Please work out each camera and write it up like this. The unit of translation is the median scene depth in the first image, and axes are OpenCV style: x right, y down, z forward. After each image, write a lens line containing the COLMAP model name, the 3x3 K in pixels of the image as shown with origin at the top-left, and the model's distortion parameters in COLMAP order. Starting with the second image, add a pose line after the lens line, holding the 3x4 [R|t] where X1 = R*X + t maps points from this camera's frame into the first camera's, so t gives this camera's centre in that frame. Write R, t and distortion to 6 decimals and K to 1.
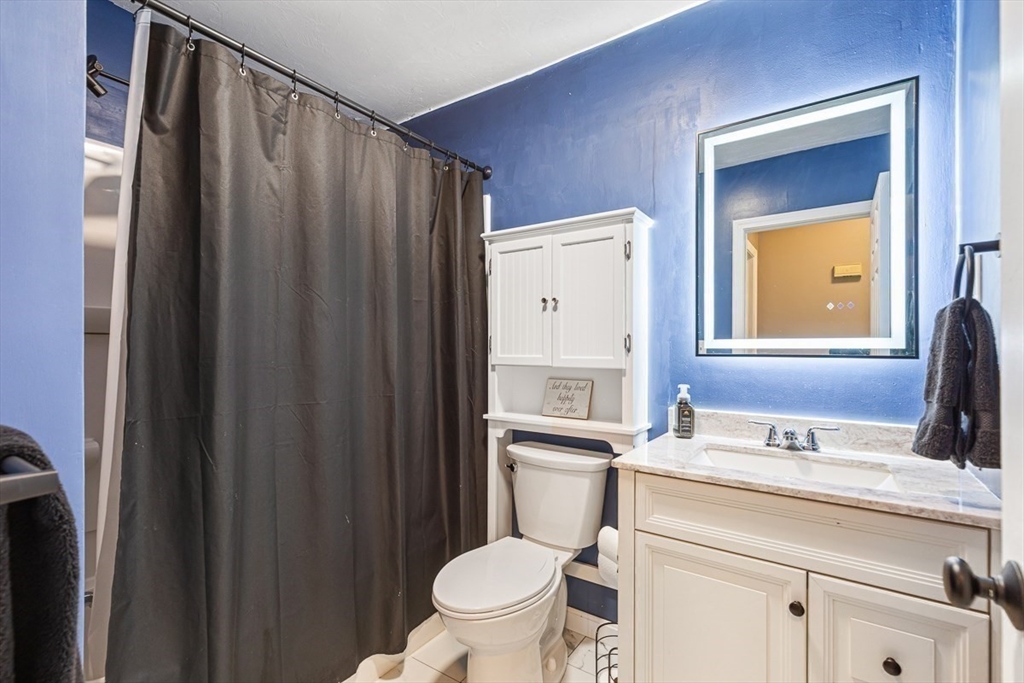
lens RADIAL K [[464.4, 0, 513.2], [0, 464.4, 342.2], [0, 0, 1]] dist [0.004926, -0.000720]
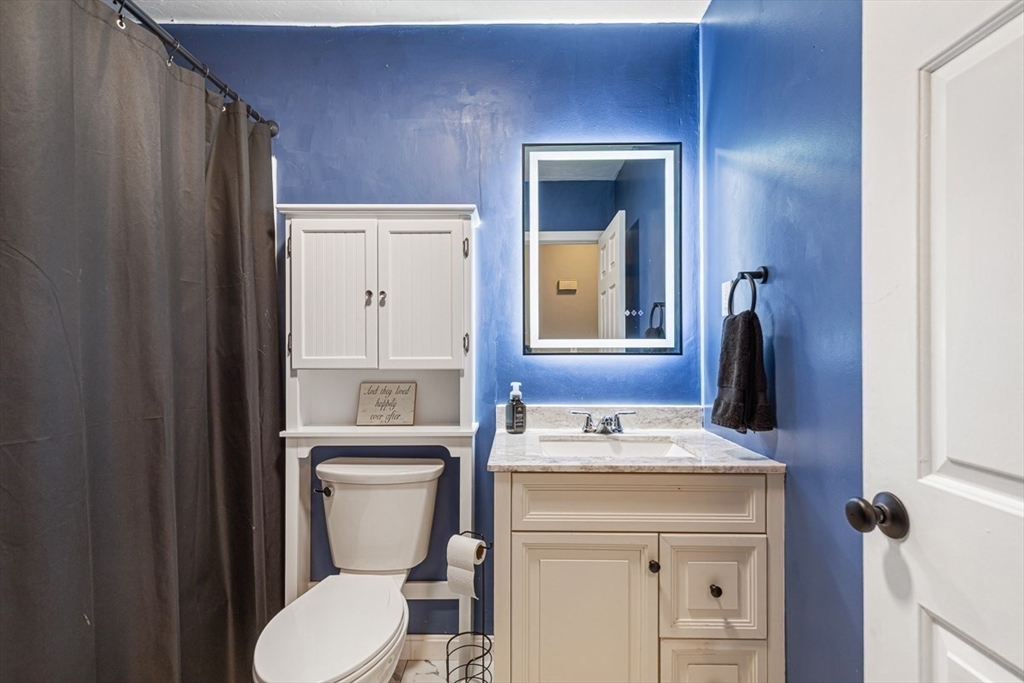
lens RADIAL K [[462.6, 0, 513.8], [0, 462.6, 343.4], [0, 0, 1]] dist [0.008403, -0.001094]
pose [[0.826367, 0.001980, 0.563128, -0.215502], [-0.003655, 0.999992, 0.001847, 0.001708], [-0.563119, -0.003584, 0.826368, 0.138766]]
